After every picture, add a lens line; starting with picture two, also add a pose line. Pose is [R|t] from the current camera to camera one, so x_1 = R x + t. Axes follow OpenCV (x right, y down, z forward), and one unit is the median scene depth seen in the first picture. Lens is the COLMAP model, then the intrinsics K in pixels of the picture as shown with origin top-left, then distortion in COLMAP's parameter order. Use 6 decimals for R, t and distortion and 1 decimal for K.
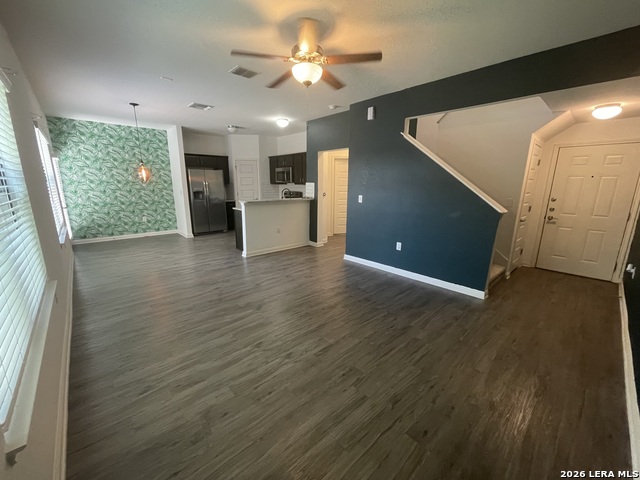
lens RADIAL K [[259.1, 0, 320.2], [0, 259.1, 240.8], [0, 0, 1]] dist [-0.000330, 0.000203]
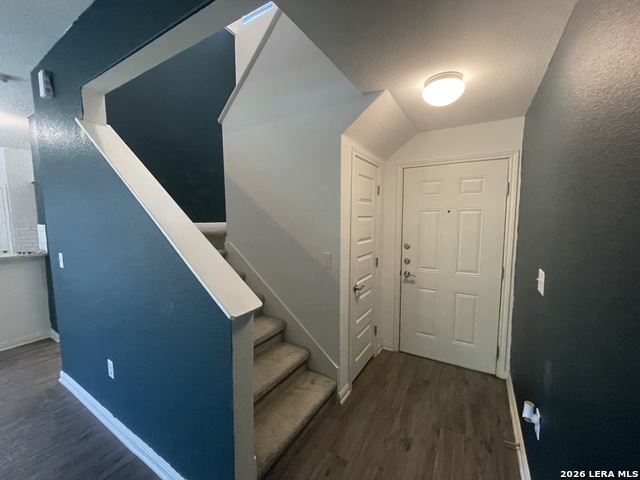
lens RADIAL K [[259.1, 0, 320.0], [0, 259.1, 239.8], [0, 0, 1]] dist [-0.000330, 0.000203]
pose [[0.959993, -0.040089, 0.277139, 0.523298], [0.074636, 0.990529, -0.115249, -0.118572], [-0.269894, 0.131322, 0.953893, 0.448383]]
